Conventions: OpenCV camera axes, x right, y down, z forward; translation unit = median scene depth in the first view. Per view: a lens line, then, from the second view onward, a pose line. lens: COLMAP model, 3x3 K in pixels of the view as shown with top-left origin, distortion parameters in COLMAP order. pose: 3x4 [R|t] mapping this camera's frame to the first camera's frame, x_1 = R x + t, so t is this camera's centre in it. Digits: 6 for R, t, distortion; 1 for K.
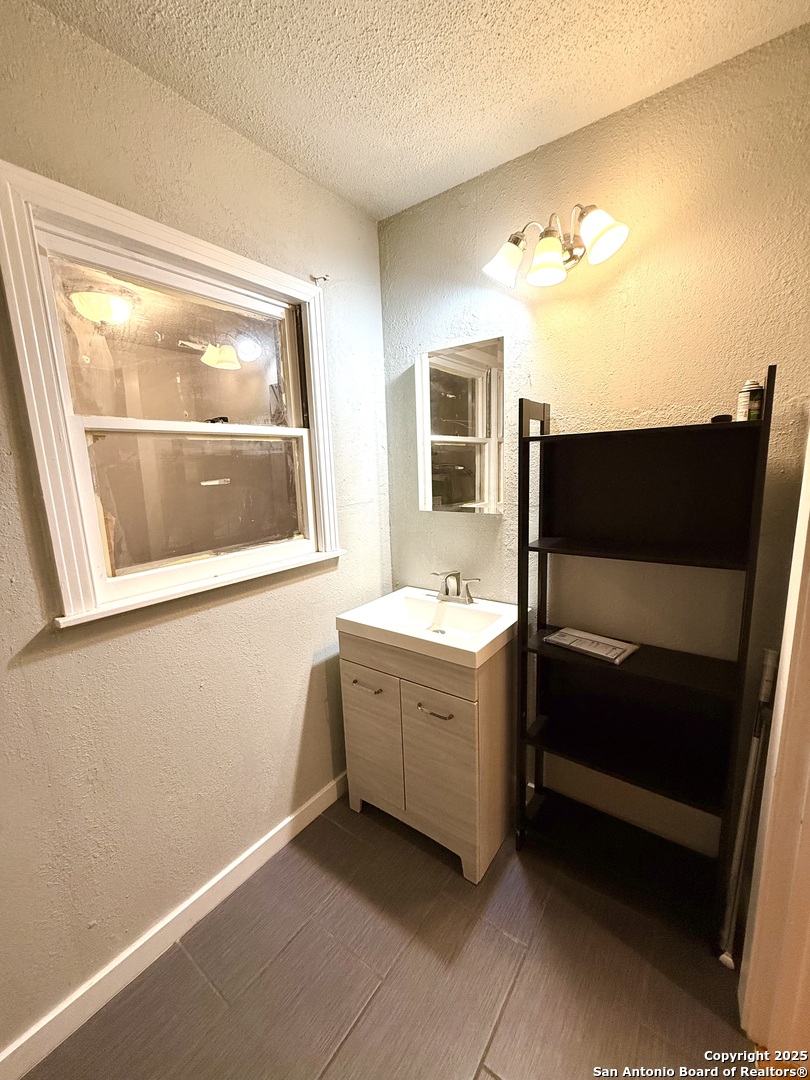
lens RADIAL K [[429.6, 0, 408.1], [0, 429.6, 536.9], [0, 0, 1]] dist [-0.001971, 0.000216]
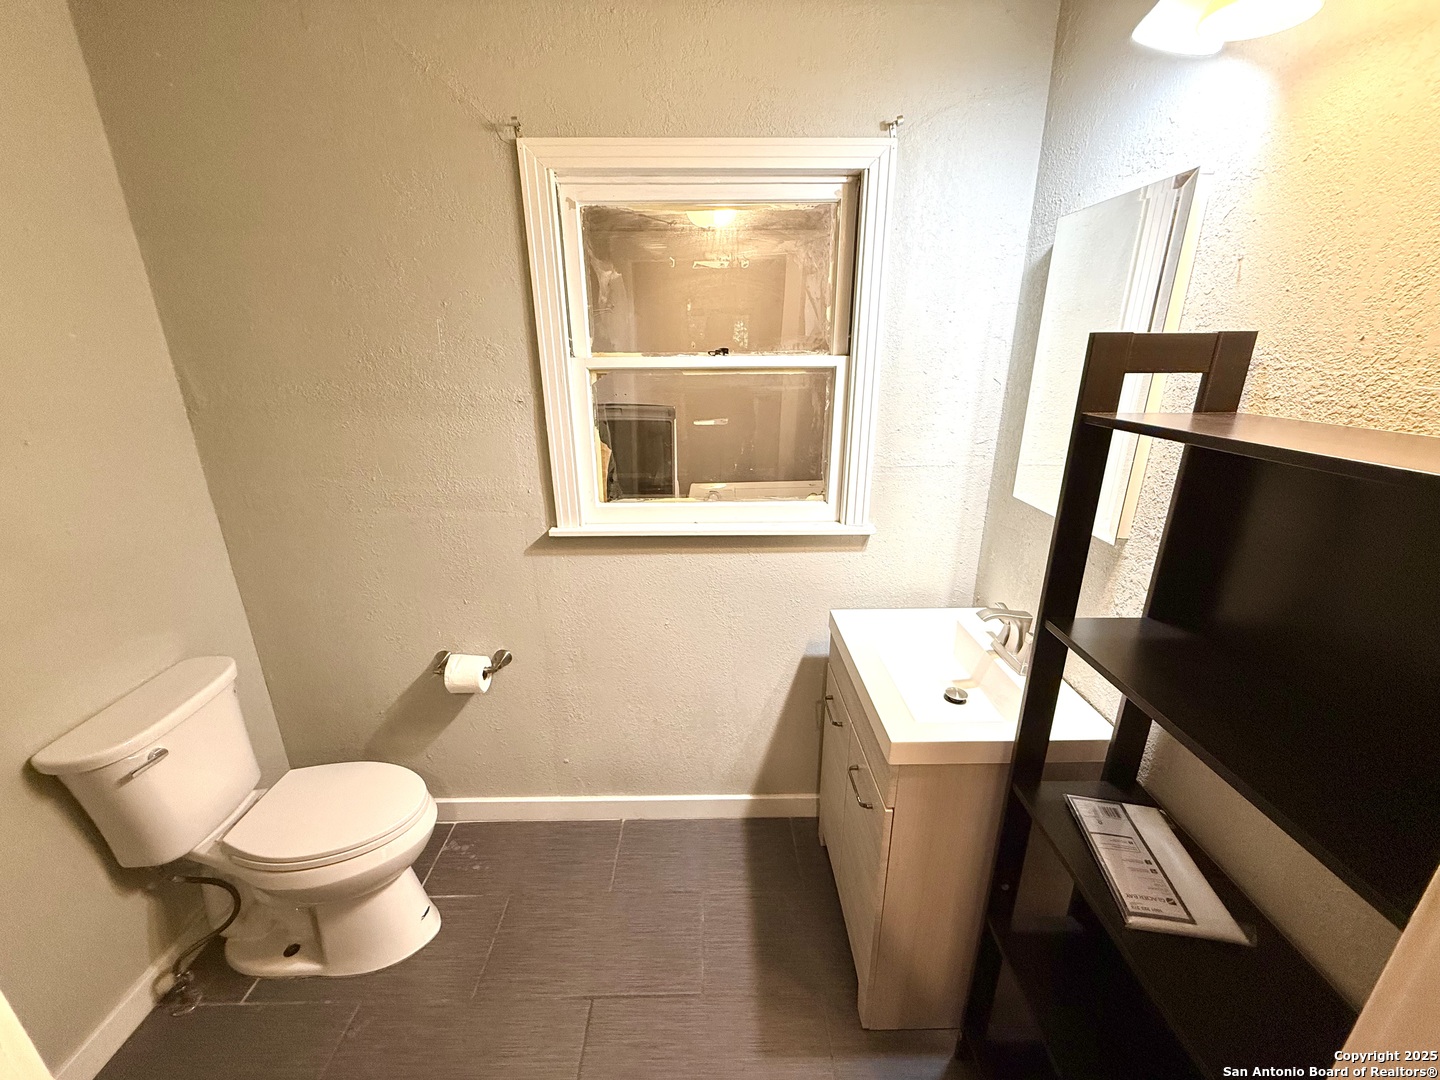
lens RADIAL K [[572.8, 0, 717.4], [0, 572.8, 539.9], [0, 0, 1]] dist [-0.001971, 0.000216]
pose [[0.606306, 0.281897, -0.743591, 0.490770], [-0.151179, 0.958868, 0.240242, -0.169333], [0.780729, -0.033244, 0.623985, 0.233926]]
